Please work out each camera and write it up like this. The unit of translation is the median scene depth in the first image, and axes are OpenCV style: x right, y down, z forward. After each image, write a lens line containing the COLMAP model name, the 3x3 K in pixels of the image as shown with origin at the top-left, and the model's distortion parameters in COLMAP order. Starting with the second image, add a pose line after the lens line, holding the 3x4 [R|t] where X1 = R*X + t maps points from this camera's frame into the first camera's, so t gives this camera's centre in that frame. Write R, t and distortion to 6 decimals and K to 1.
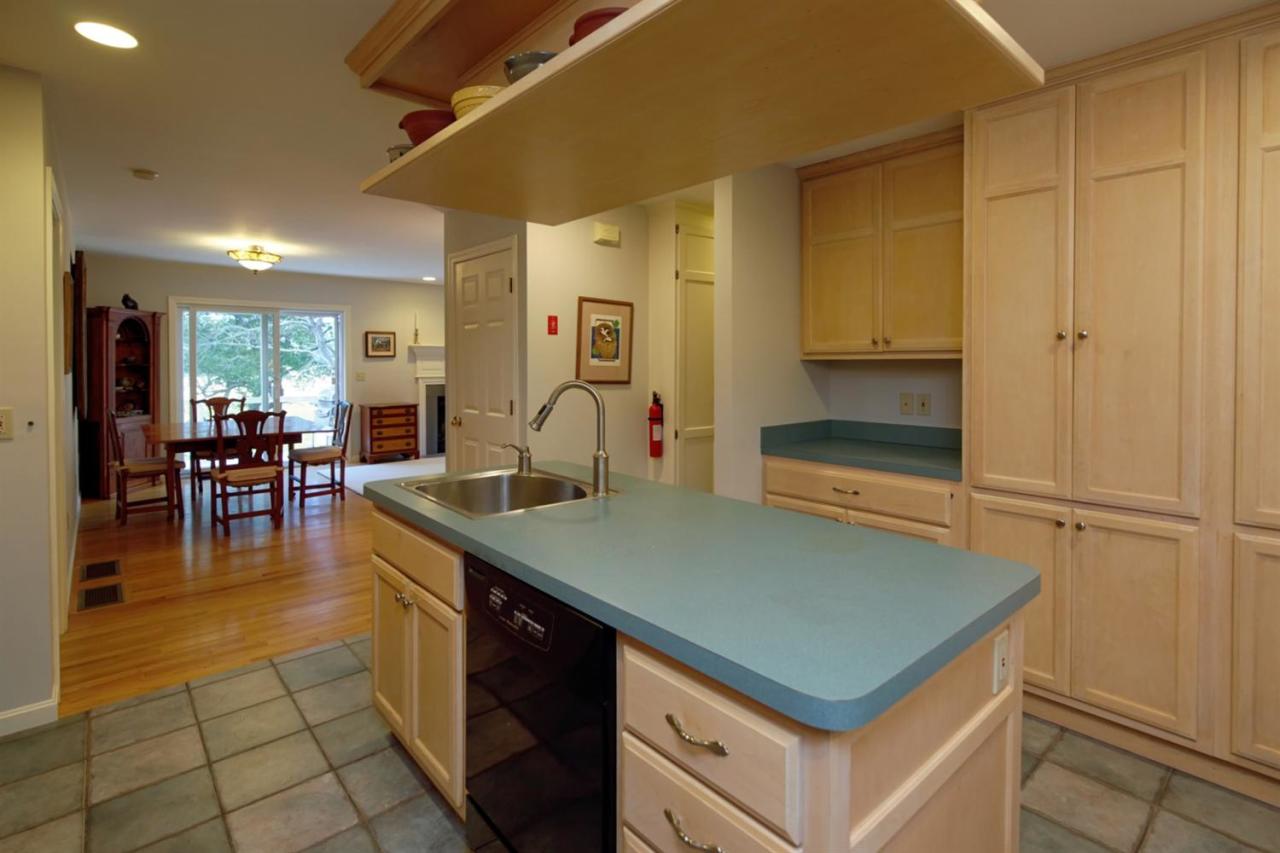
lens RADIAL K [[631.7, 0, 653.1], [0, 631.7, 359.9], [0, 0, 1]] dist [-0.010964, 0.000494]
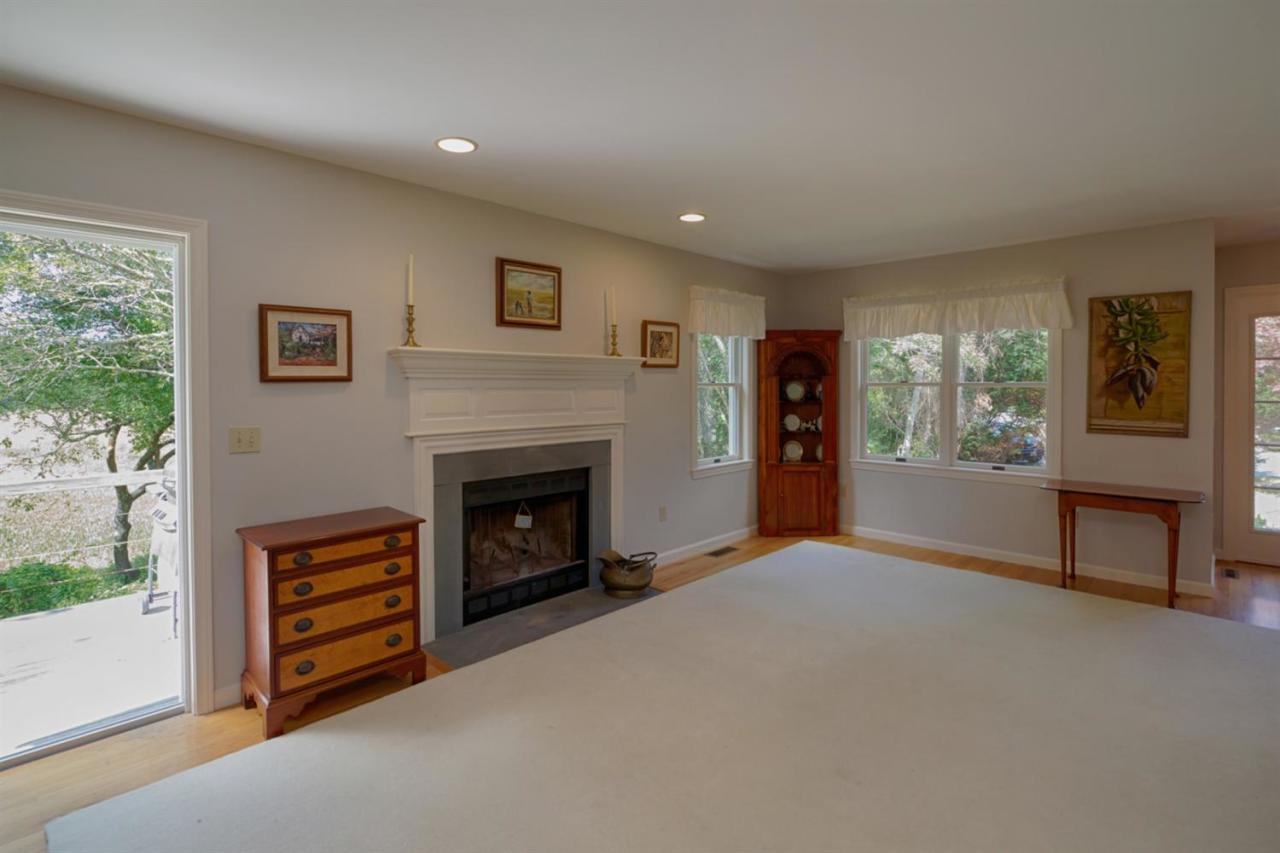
lens RADIAL K [[631.7, 0, 651.5], [0, 631.7, 383.6], [0, 0, 1]] dist [-0.010964, 0.000494]
pose [[0.997514, -0.010213, 0.069725, -0.273906], [0.010979, 0.999883, -0.010617, 0.002088], [-0.069608, 0.011356, 0.997510, 0.656034]]
